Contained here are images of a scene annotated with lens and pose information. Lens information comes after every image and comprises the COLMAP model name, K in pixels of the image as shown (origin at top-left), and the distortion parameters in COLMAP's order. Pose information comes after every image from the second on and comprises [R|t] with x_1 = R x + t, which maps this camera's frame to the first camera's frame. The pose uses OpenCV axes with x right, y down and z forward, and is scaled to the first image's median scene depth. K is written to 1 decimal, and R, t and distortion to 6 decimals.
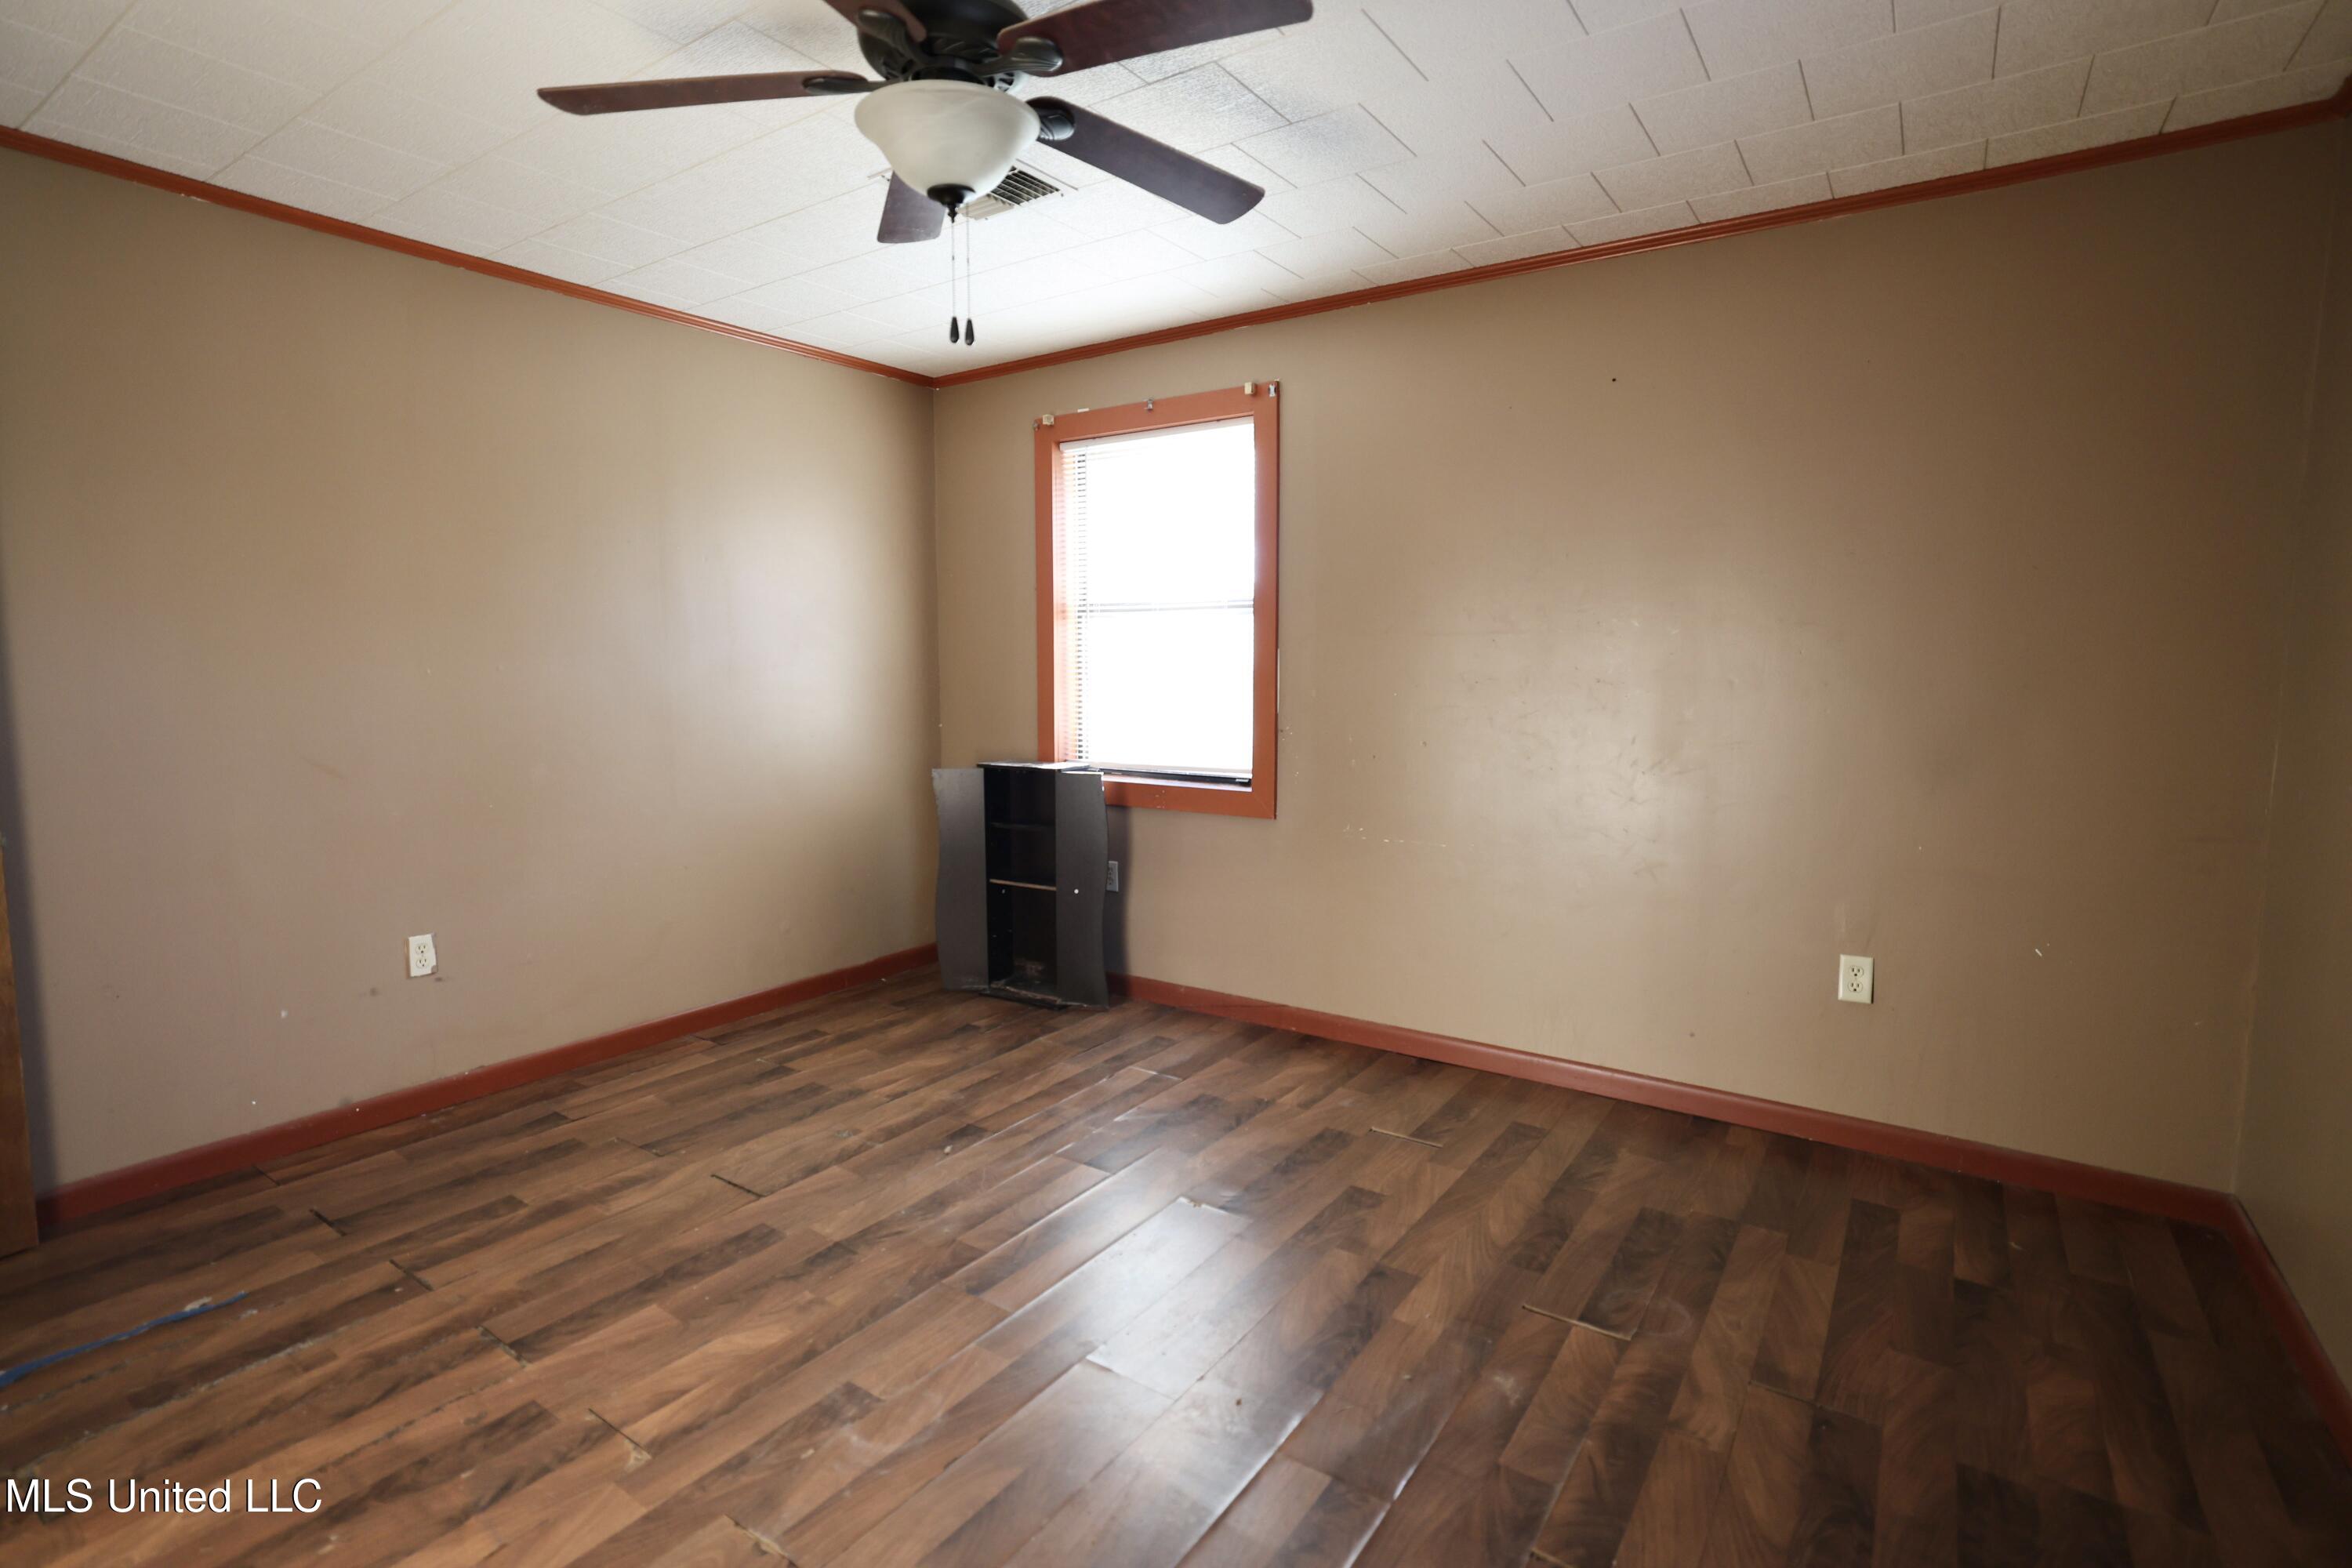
lens RADIAL K [[1123.9, 0, 1176.0], [0, 1123.9, 784.0], [0, 0, 1]] dist [-0.037810, 0.018419]
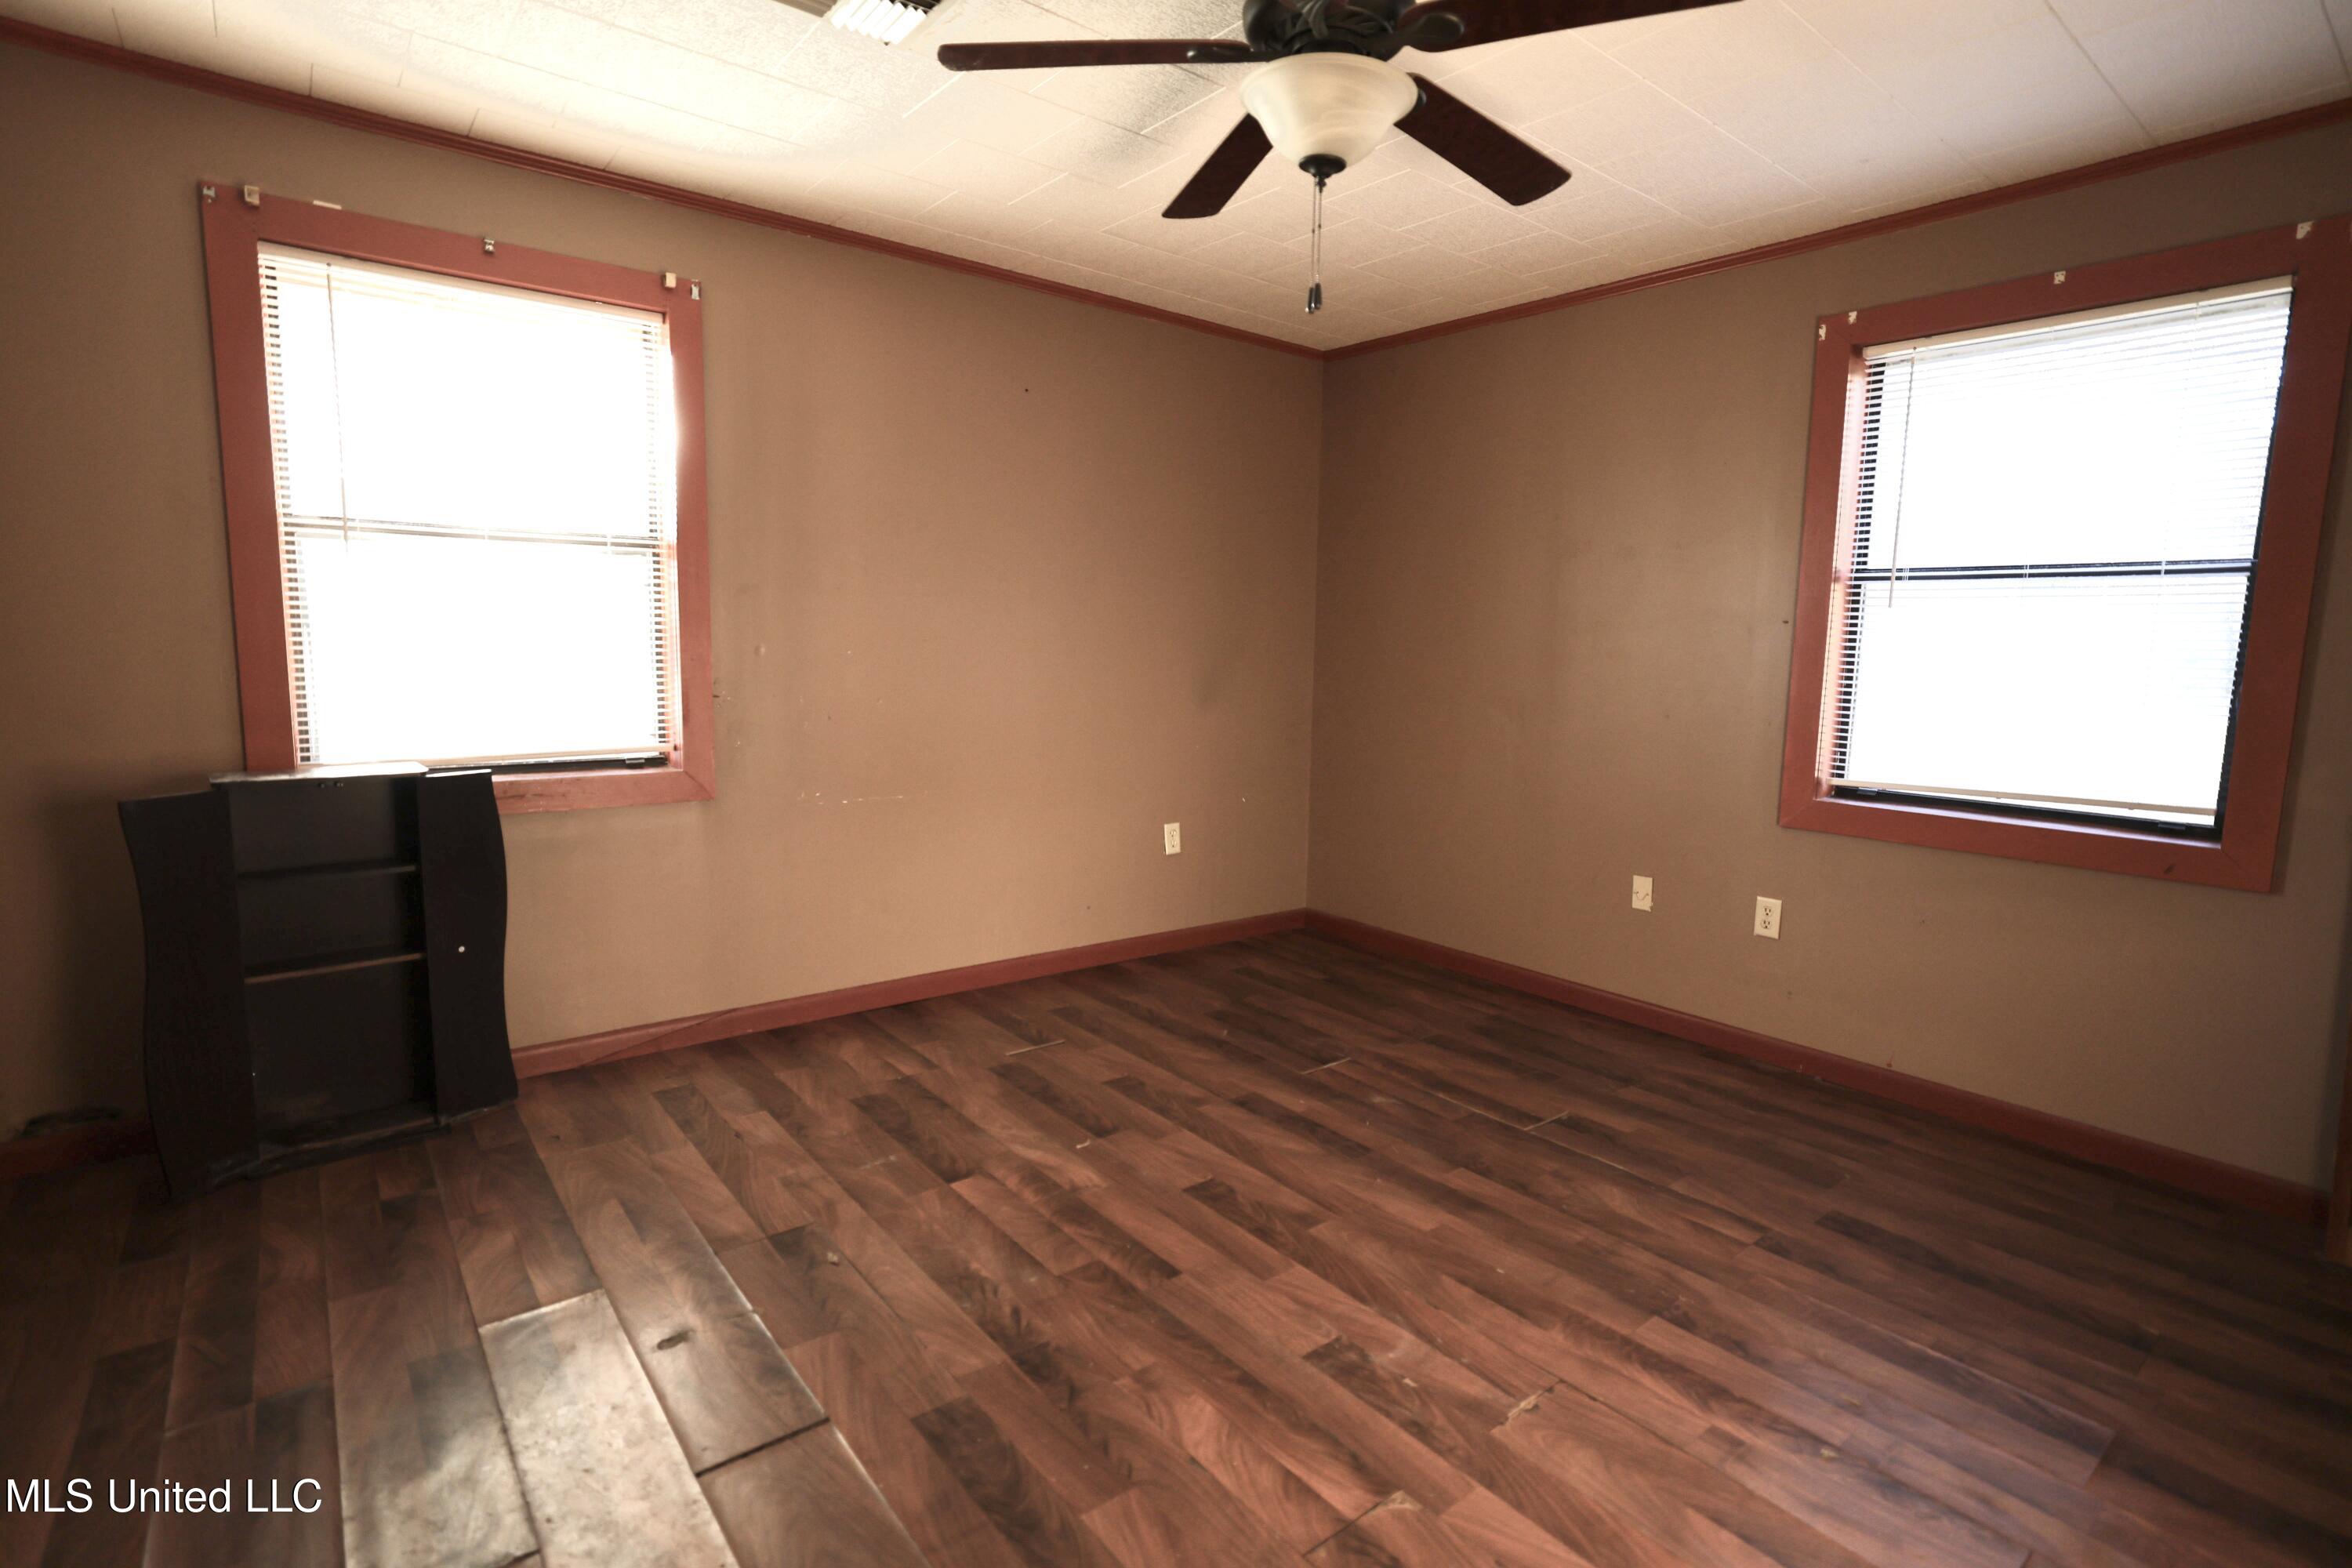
lens RADIAL K [[1123.9, 0, 1176.0], [0, 1123.9, 784.0], [0, 0, 1]] dist [-0.037810, 0.018419]
pose [[0.287396, -0.118297, 0.950478, -0.828261], [0.084258, 0.991619, 0.097941, -0.045909], [-0.954099, 0.051937, 0.294955, 0.547004]]
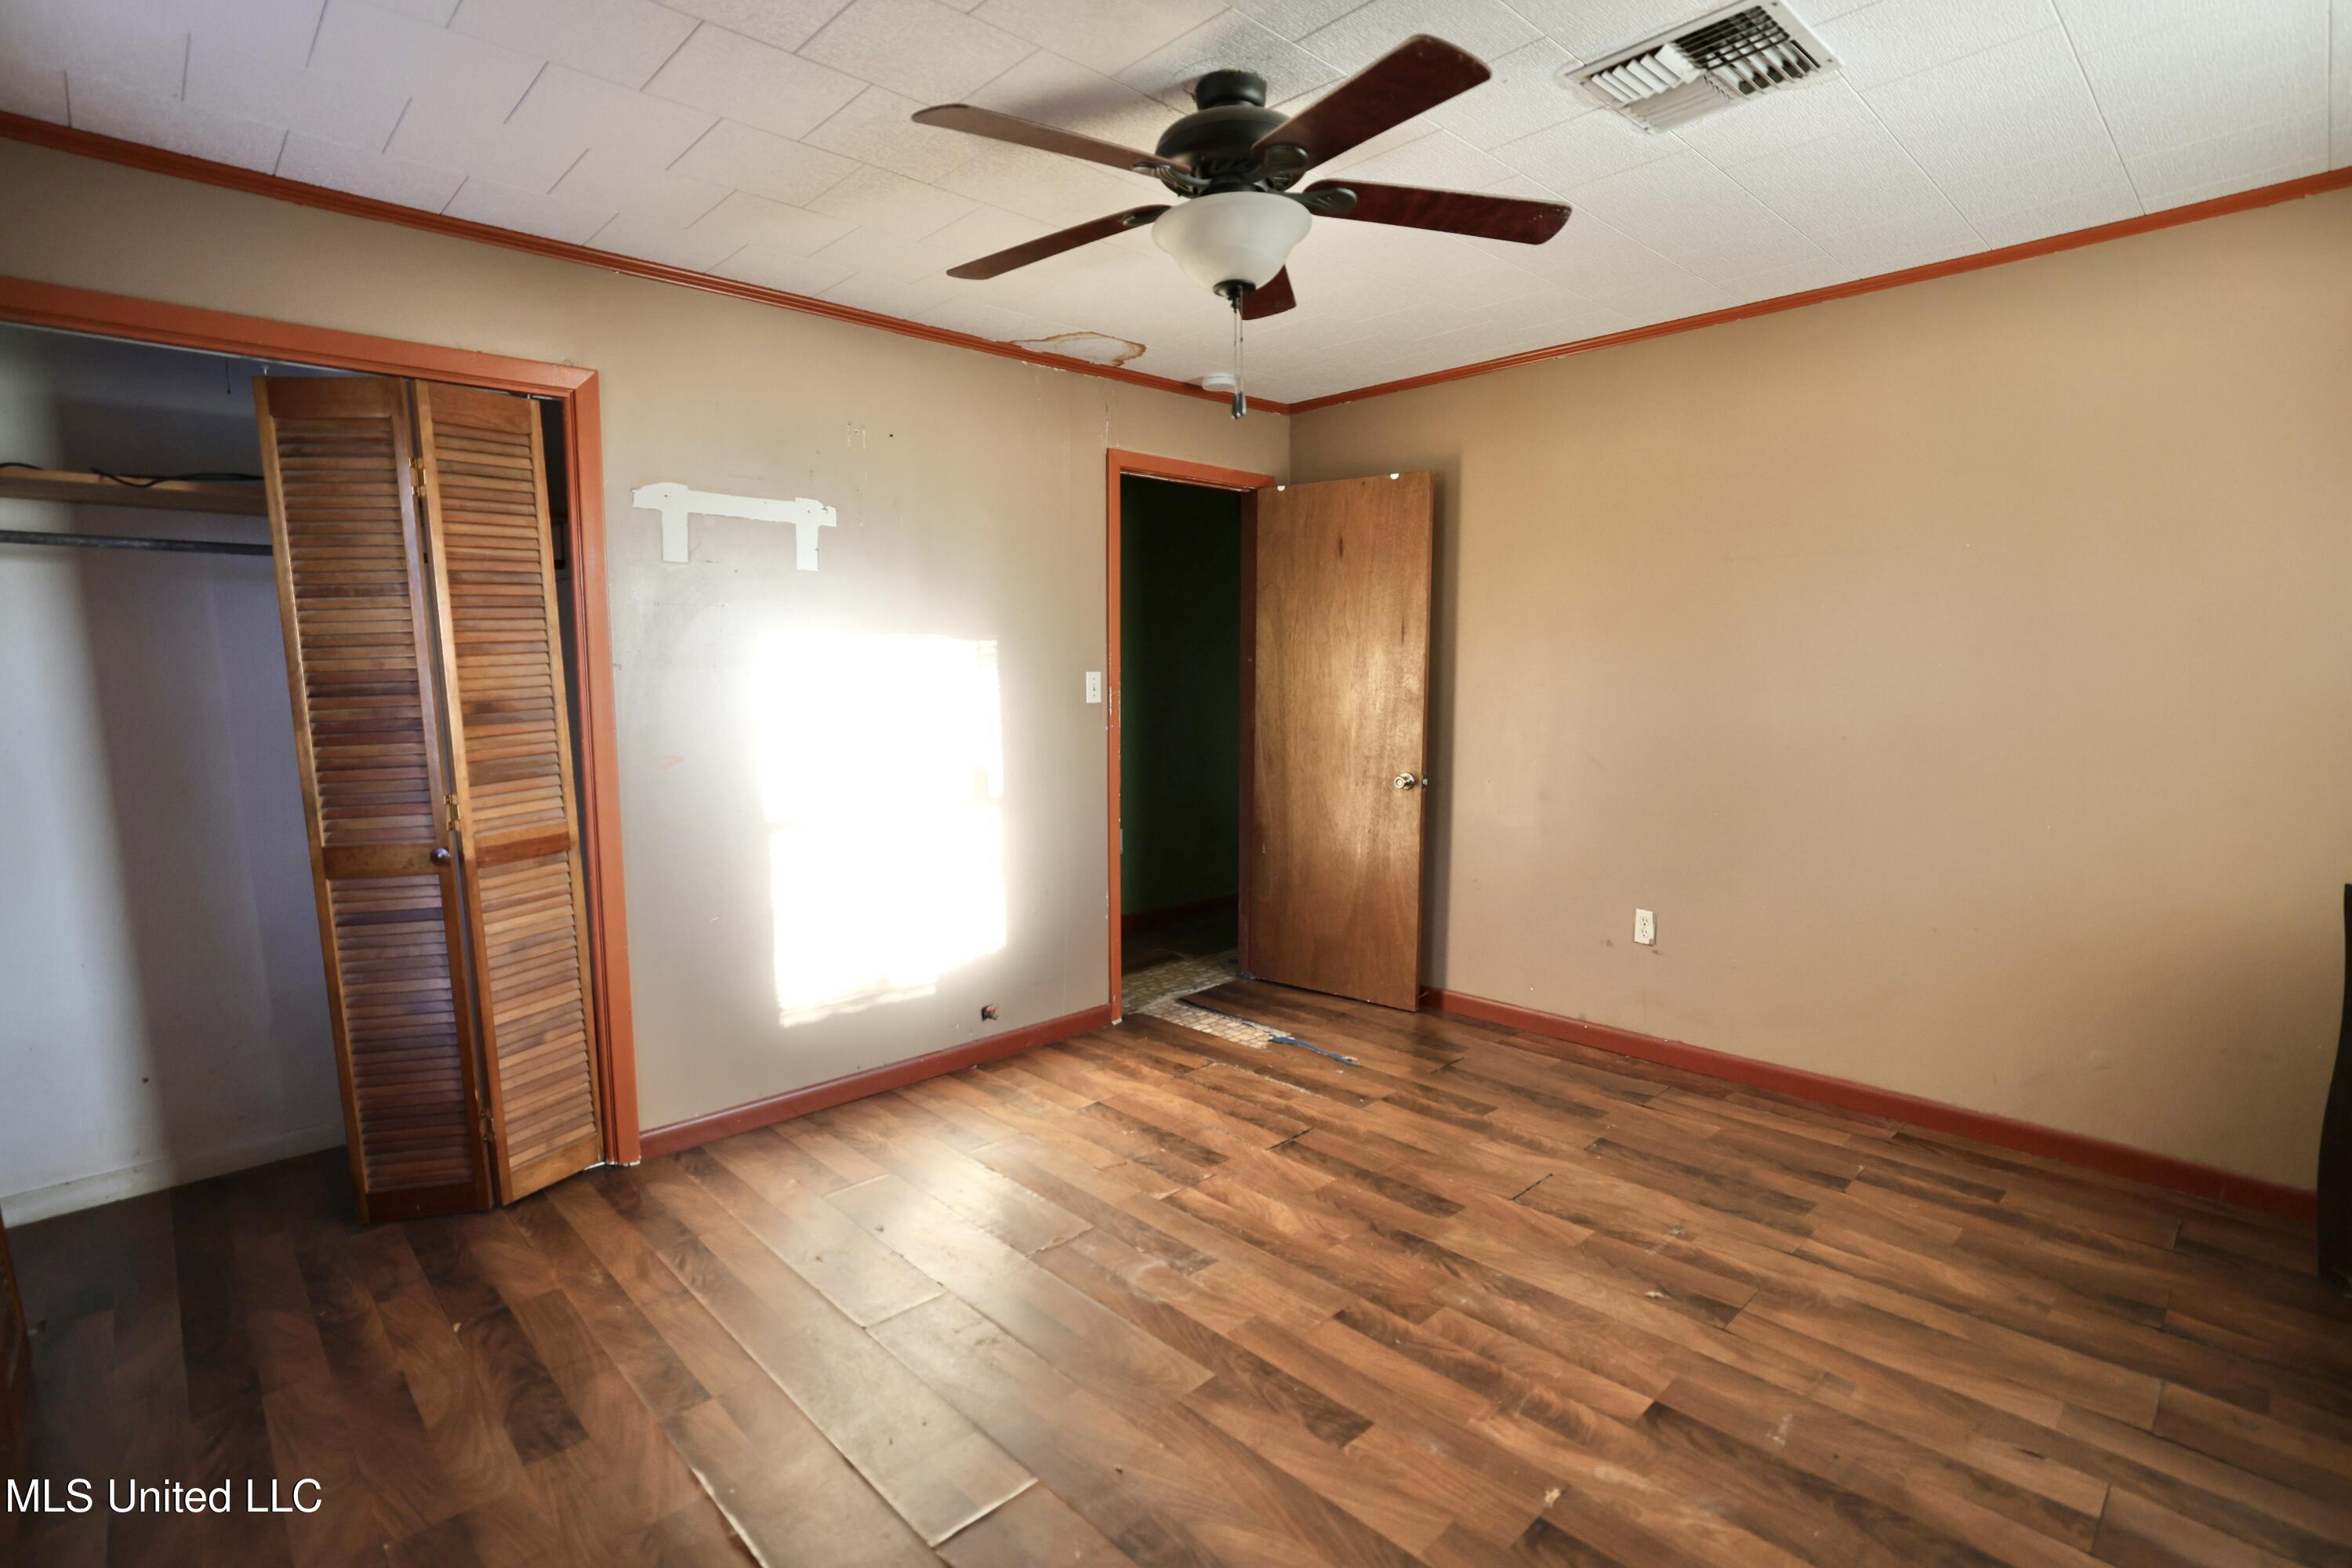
lens RADIAL K [[1123.9, 0, 1176.0], [0, 1123.9, 784.0], [0, 0, 1]] dist [-0.037810, 0.018419]
pose [[-0.204942, 0.106426, -0.972971, 0.623049], [-0.099106, 0.986705, 0.128804, -0.110627], [0.973744, 0.122825, -0.191670, 0.782230]]
